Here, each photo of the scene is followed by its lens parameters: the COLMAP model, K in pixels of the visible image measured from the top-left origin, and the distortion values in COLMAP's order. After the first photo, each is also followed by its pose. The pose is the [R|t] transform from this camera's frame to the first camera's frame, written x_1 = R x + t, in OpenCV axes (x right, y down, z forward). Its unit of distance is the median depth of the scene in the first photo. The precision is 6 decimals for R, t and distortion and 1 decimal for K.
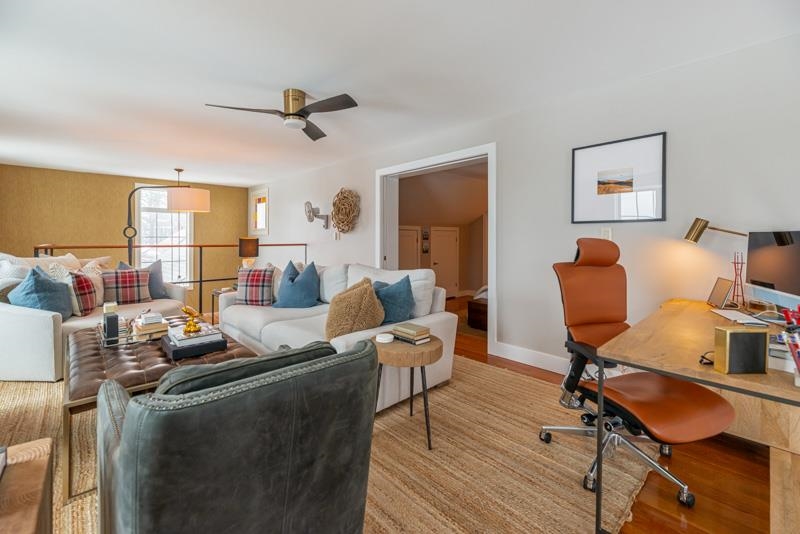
lens RADIAL K [[336.0, 0, 399.1], [0, 336.0, 242.9], [0, 0, 1]] dist [0.000366, 0.000053]
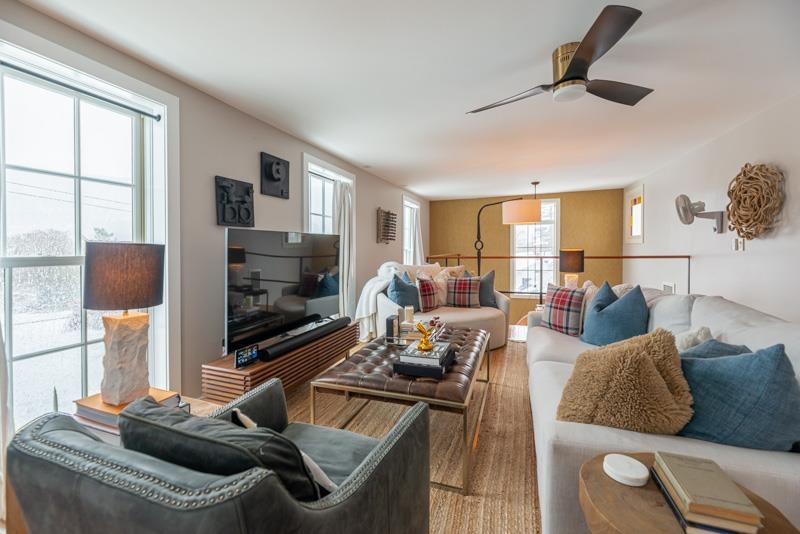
lens RADIAL K [[334.2, 0, 398.2], [0, 334.2, 253.3], [0, 0, 1]] dist [-0.000697, -0.000145]
pose [[0.455632, 0.005144, -0.890154, 0.120024], [0.001142, 0.999979, 0.006363, -0.013194], [0.890168, -0.003916, 0.455616, 0.265390]]
